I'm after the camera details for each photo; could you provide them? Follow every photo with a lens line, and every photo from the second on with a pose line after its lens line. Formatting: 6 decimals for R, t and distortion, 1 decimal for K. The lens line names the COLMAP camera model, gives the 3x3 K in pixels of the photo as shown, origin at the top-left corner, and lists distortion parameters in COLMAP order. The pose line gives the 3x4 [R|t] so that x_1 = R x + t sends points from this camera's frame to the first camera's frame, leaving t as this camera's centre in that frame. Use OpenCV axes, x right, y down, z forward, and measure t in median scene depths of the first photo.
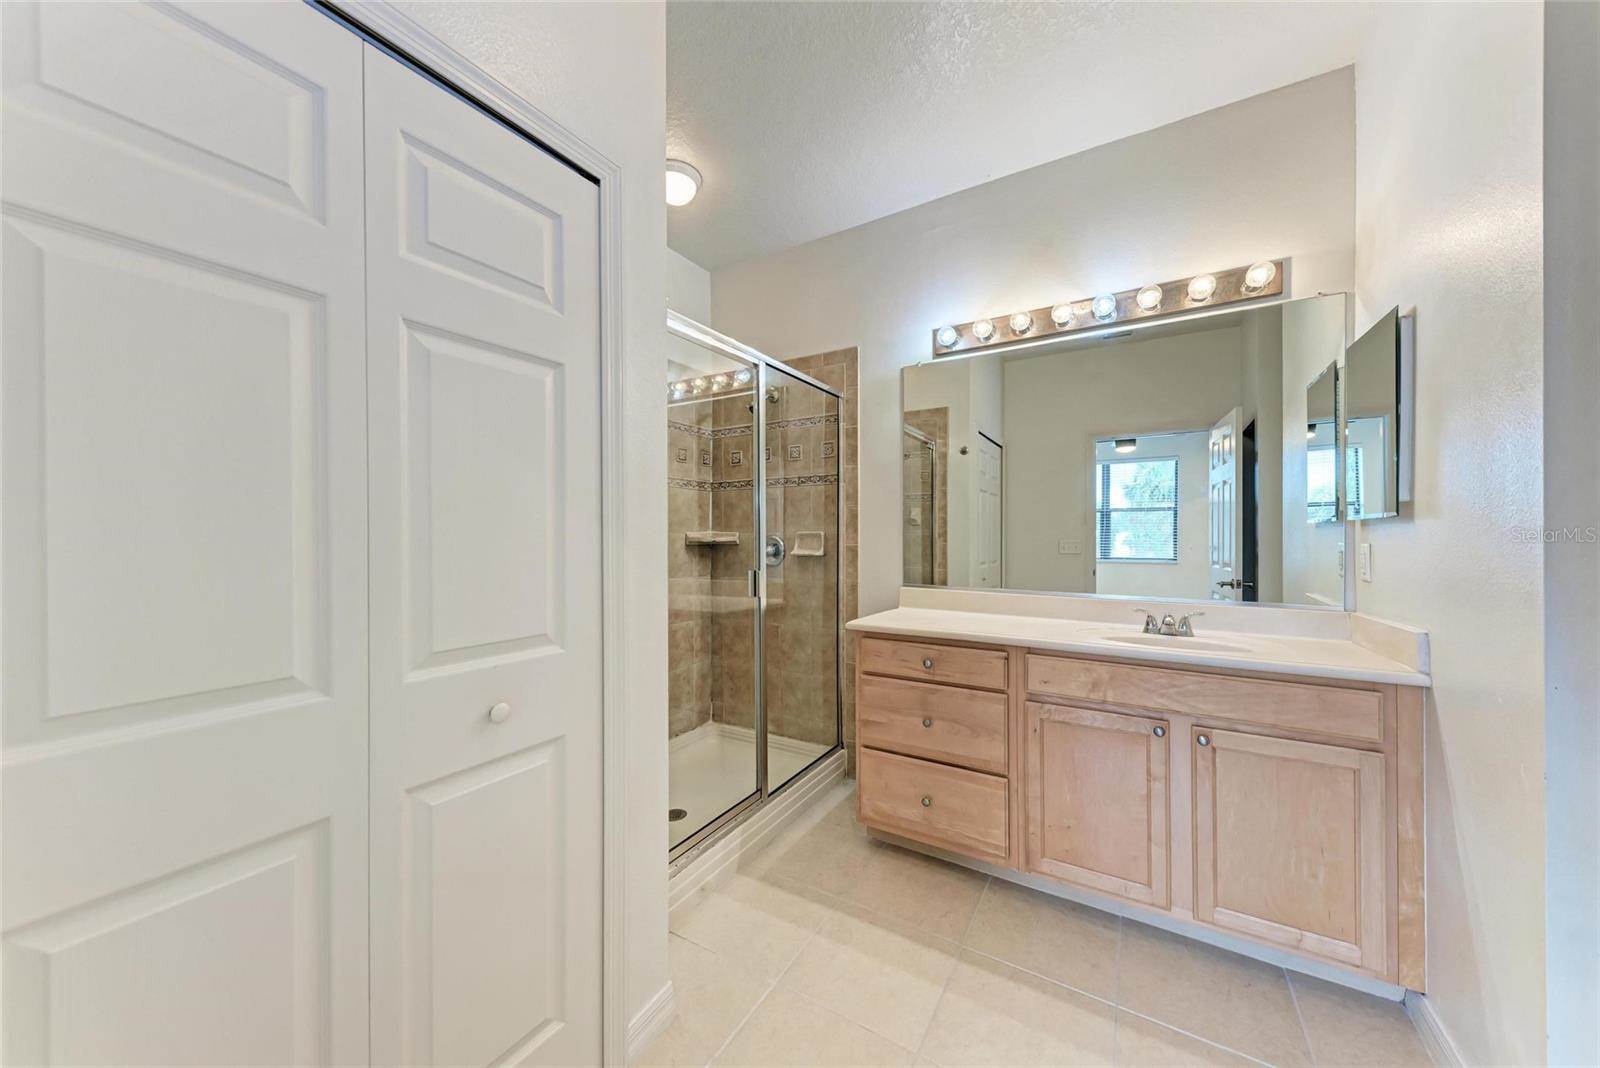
lens RADIAL K [[551.2, 0, 805.2], [0, 551.2, 535.6], [0, 0, 1]] dist [0.012127, -0.003640]
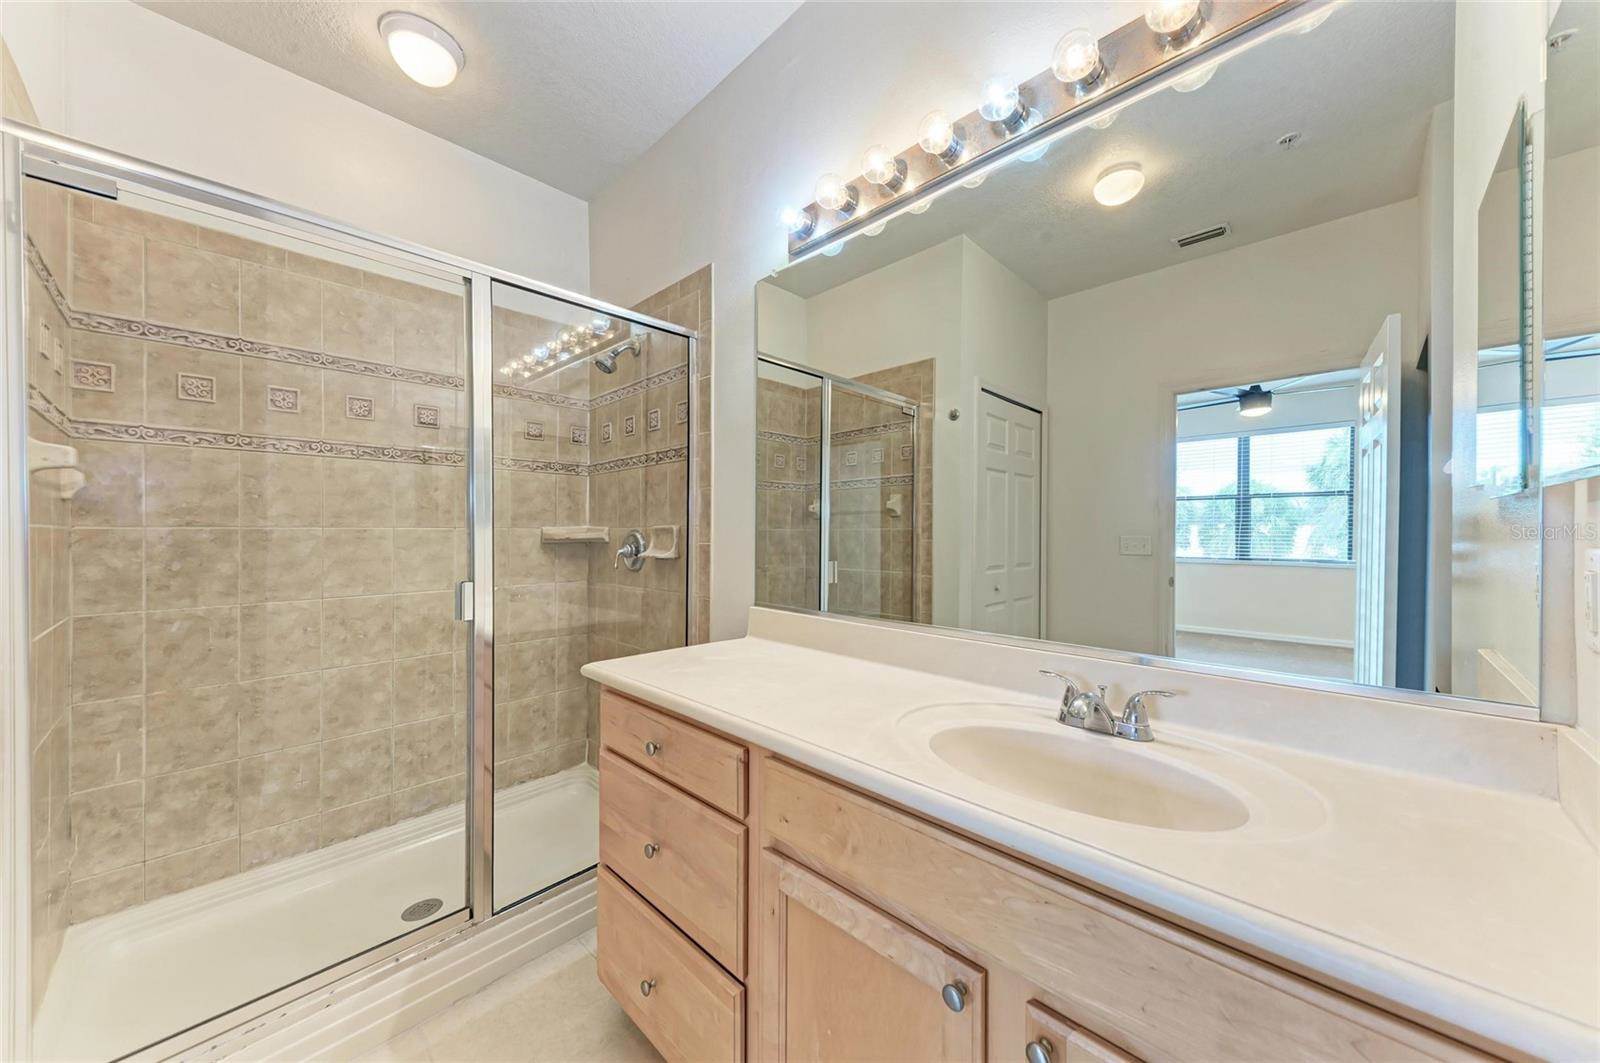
lens RADIAL K [[551.2, 0, 805.1], [0, 551.2, 529.8], [0, 0, 1]] dist [0.012127, -0.003640]
pose [[0.974238, -0.003464, -0.225494, 0.352559], [0.003014, 0.999993, -0.002336, 0.000833], [0.225501, 0.001596, 0.974242, 0.319534]]
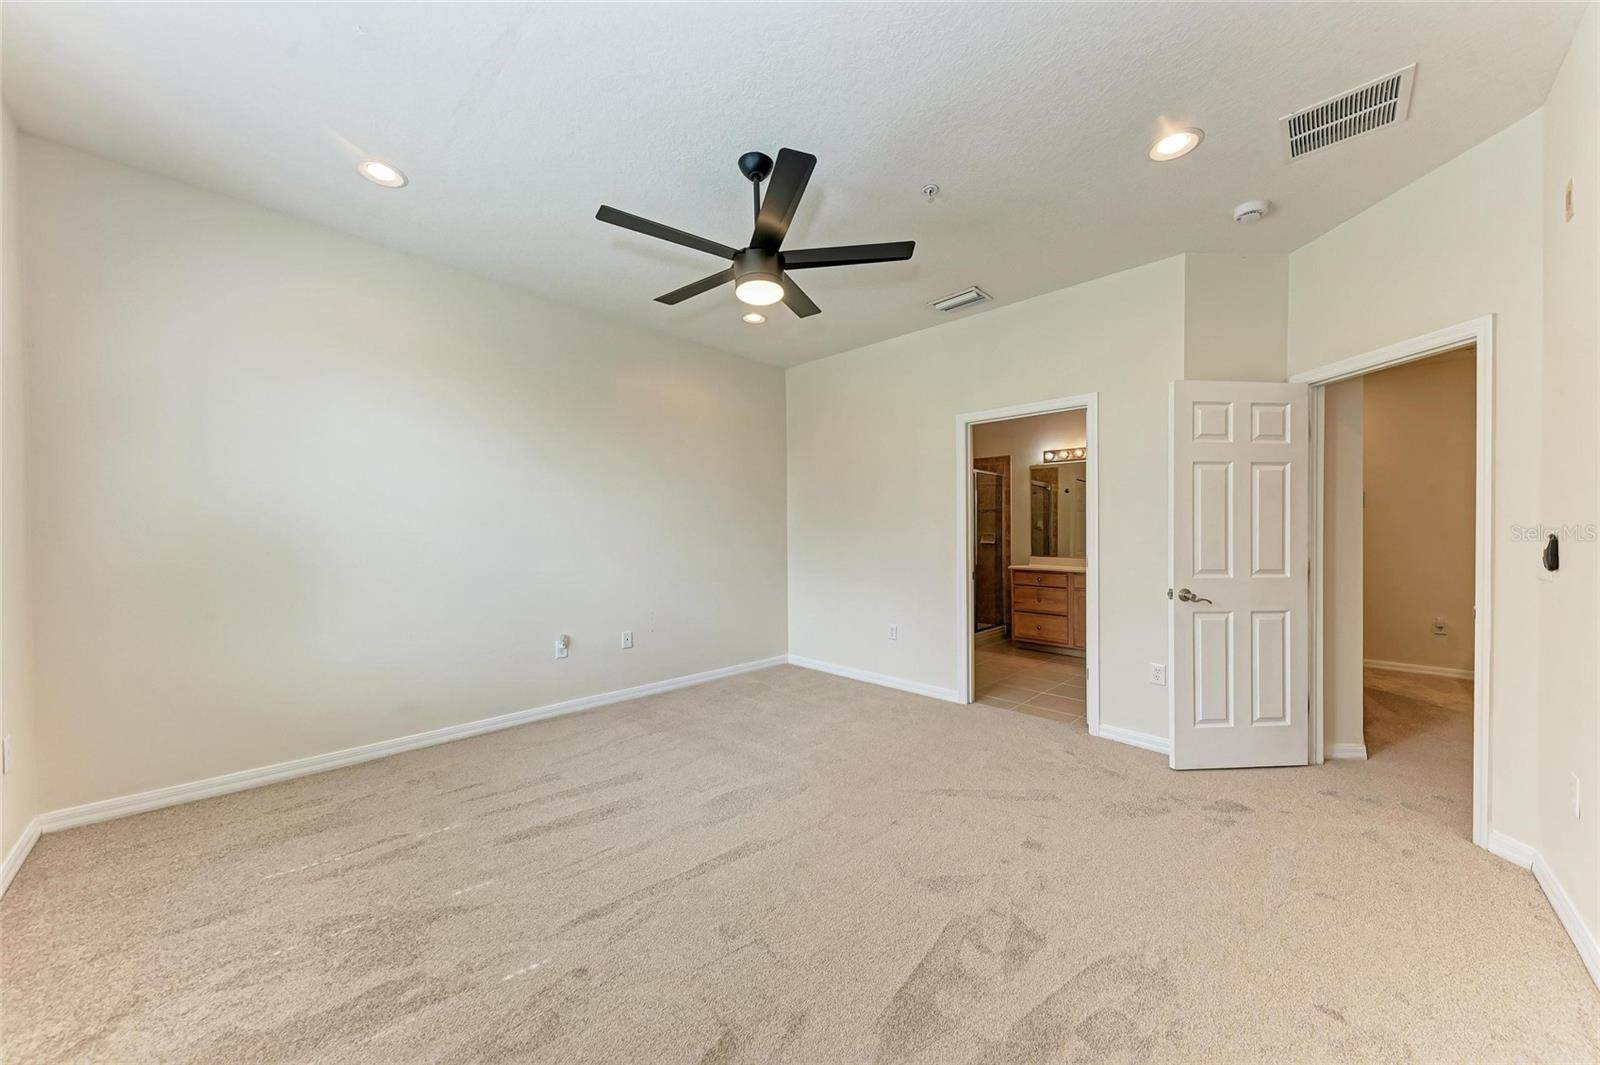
lens RADIAL K [[551.2, 0, 804.6], [0, 551.2, 534.7], [0, 0, 1]] dist [0.012127, -0.003640]
pose [[0.974361, 0.000050, -0.224990, -0.218229], [-0.001196, 0.999987, -0.004957, 0.010011], [0.224987, 0.005099, 0.974348, -1.413139]]
